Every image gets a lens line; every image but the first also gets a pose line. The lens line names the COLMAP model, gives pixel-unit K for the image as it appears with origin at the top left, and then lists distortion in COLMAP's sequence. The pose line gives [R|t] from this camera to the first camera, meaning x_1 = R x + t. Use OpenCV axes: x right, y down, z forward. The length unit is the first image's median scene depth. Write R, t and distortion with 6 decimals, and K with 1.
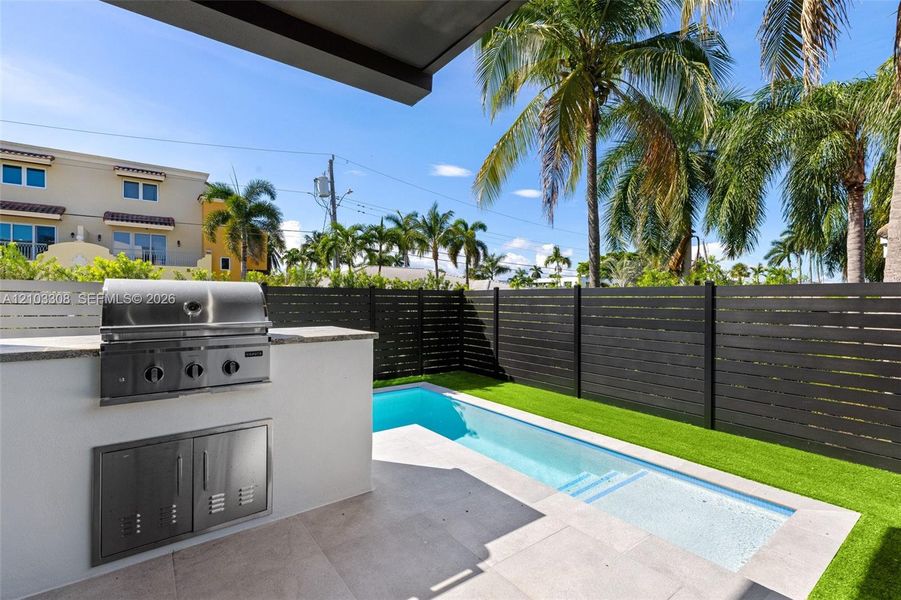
lens RADIAL K [[408.8, 0, 450.5], [0, 408.8, 300.0], [0, 0, 1]] dist [0.000972, 0.000279]
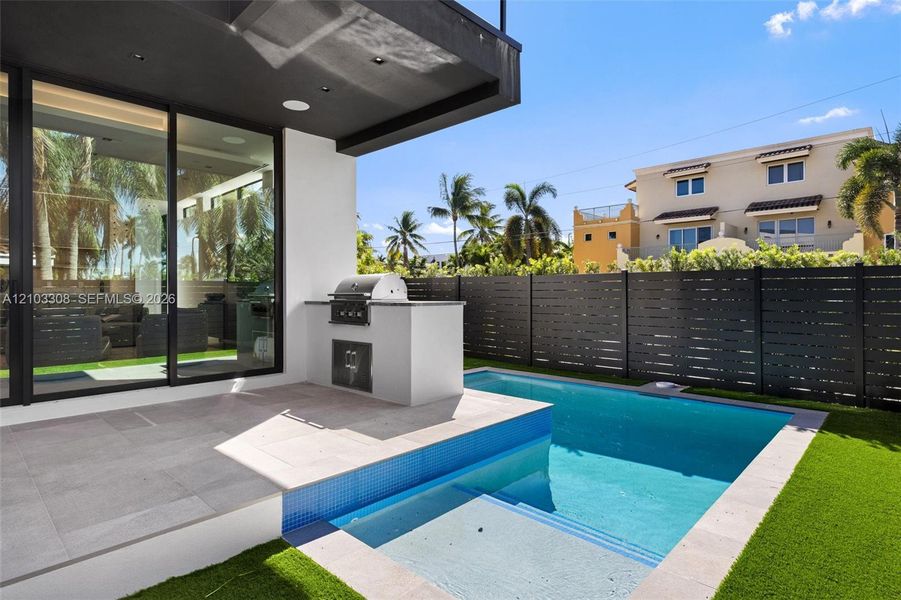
lens RADIAL K [[472.5, 0, 452.5], [0, 472.5, 288.8], [0, 0, 1]] dist [0.004666, 0.000821]
pose [[0.186513, -0.013503, -0.982360, 0.153002], [0.001554, 0.999908, -0.013449, 0.005356], [0.982451, 0.000982, 0.186517, 0.080869]]
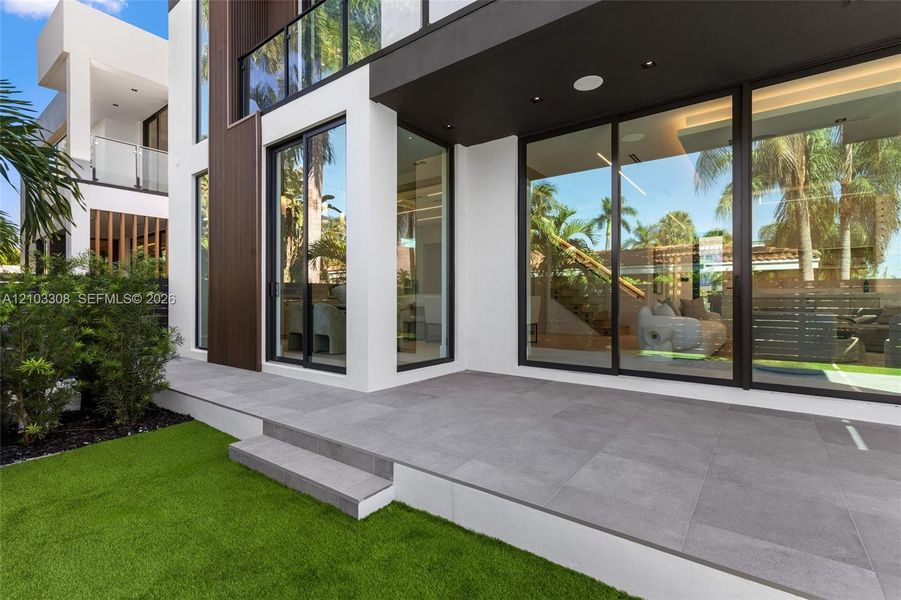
lens RADIAL K [[417.1, 0, 450.5], [0, 417.1, 300.0], [0, 0, 1]] dist [0.001987, 0.000611]
pose [[-0.956226, -0.005194, -0.292584, 0.120885], [-0.006958, 0.999963, 0.004987, 0.008767], [0.292547, 0.006805, -0.956227, 0.085366]]
